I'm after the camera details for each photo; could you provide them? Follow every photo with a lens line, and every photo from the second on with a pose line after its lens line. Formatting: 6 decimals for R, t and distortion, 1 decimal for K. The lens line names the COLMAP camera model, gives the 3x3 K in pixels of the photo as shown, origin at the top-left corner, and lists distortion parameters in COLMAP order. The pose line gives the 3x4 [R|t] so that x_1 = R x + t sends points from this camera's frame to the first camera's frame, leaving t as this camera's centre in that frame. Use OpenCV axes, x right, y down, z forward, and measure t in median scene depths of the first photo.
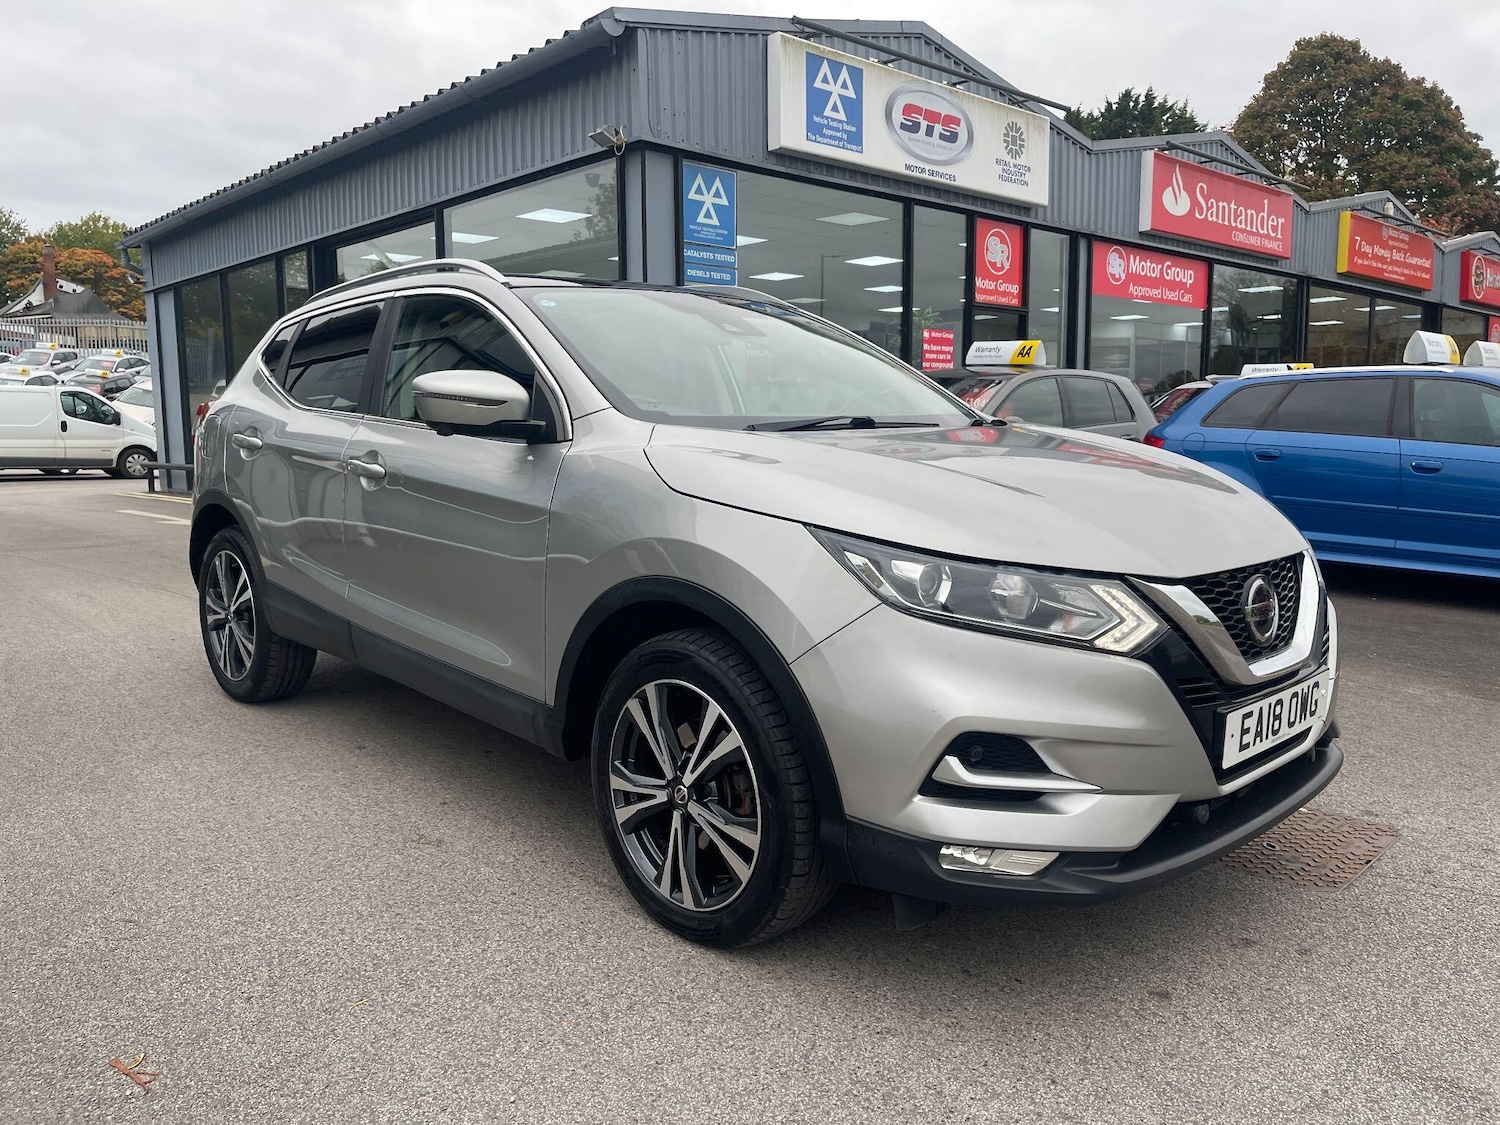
lens RADIAL K [[1127.7, 0, 754.7], [0, 1127.7, 554.5], [0, 0, 1]] dist [0.080346, -0.106594]
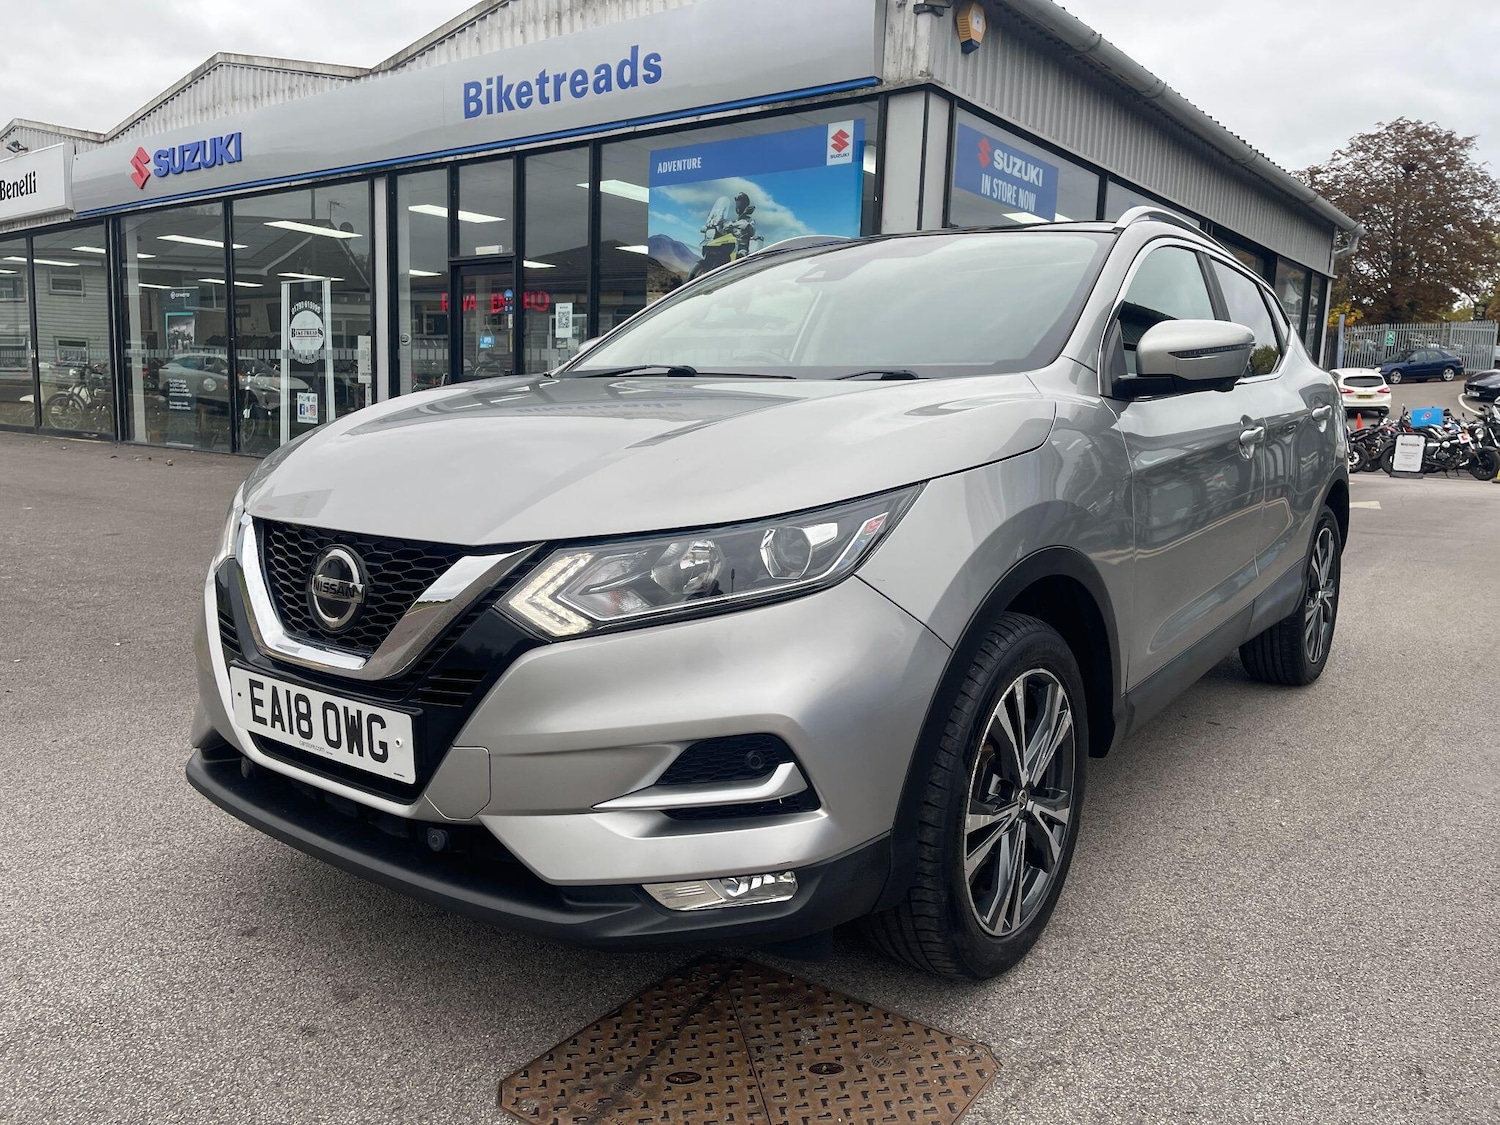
lens RADIAL K [[1127.7, 0, 738.2], [0, 1127.7, 568.1], [0, 0, 1]] dist [0.080346, -0.106594]
pose [[0.150357, 0.154611, -0.976467, 1.072008], [-0.146405, 0.980288, 0.132672, -0.095347], [0.977731, 0.123011, 0.170029, 0.964991]]
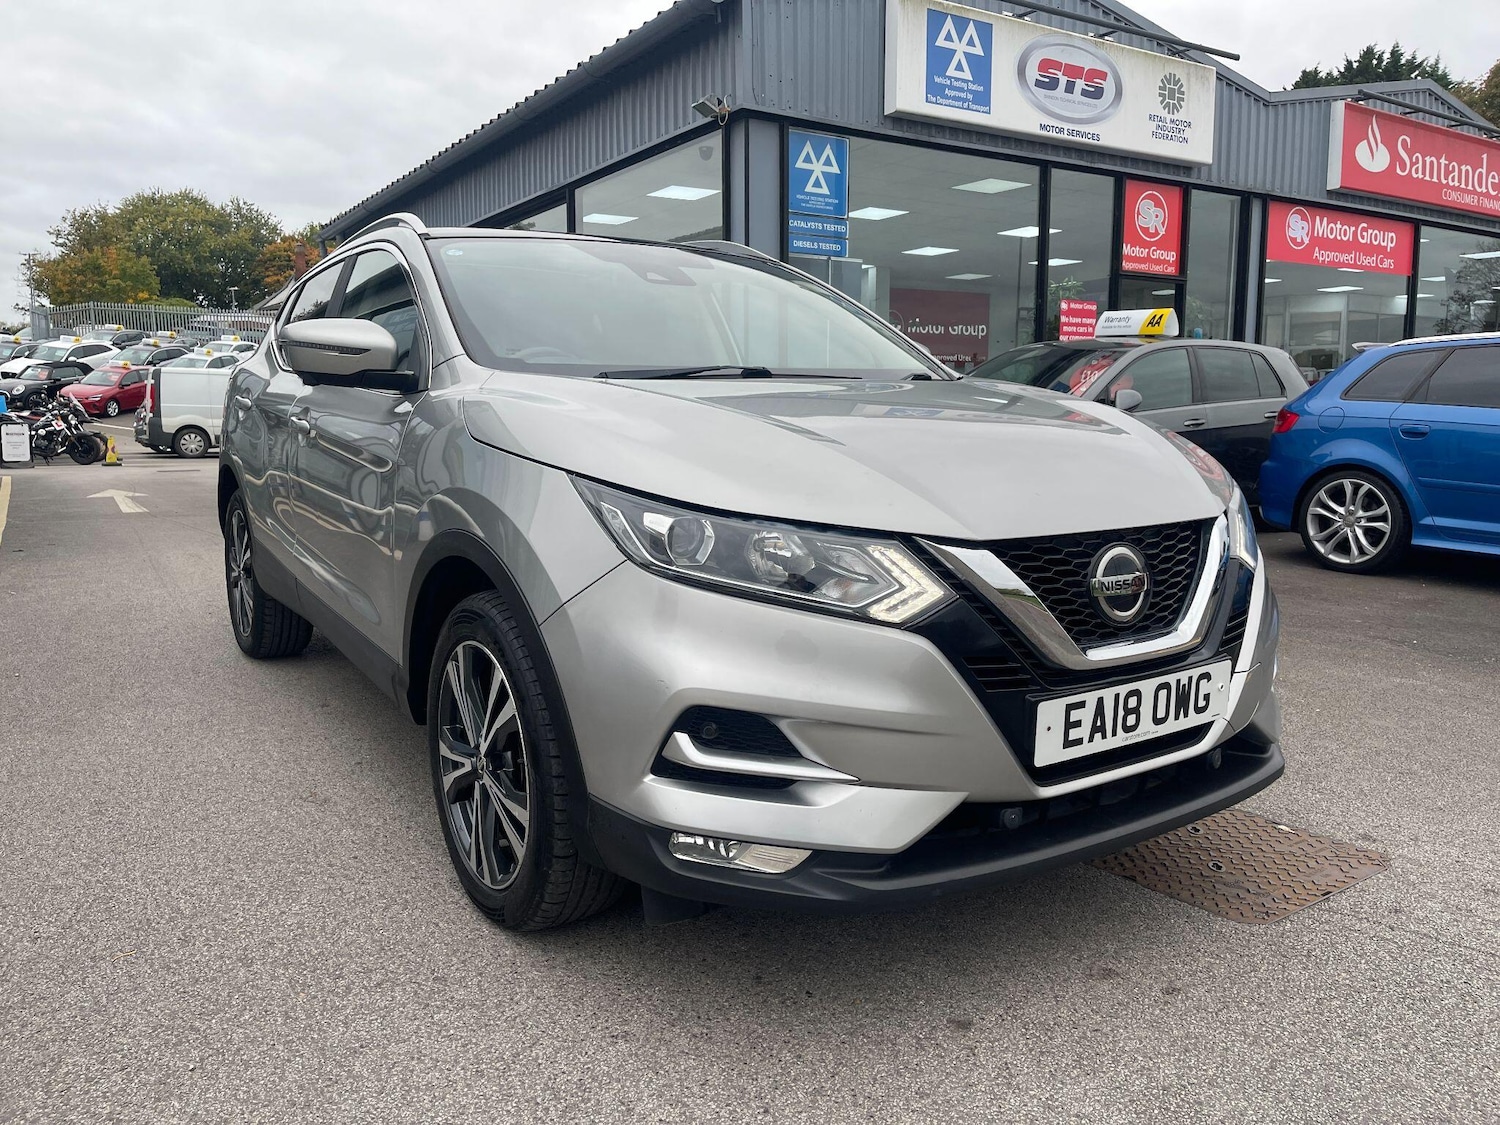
lens RADIAL K [[1127.7, 0, 750.2], [0, 1127.7, 554.7], [0, 0, 1]] dist [0.080346, -0.106594]
pose [[0.983742, 0.025318, -0.177795, 0.273588], [-0.023211, 0.999634, 0.013920, 0.018222], [0.178083, -0.009566, 0.983969, 0.102713]]
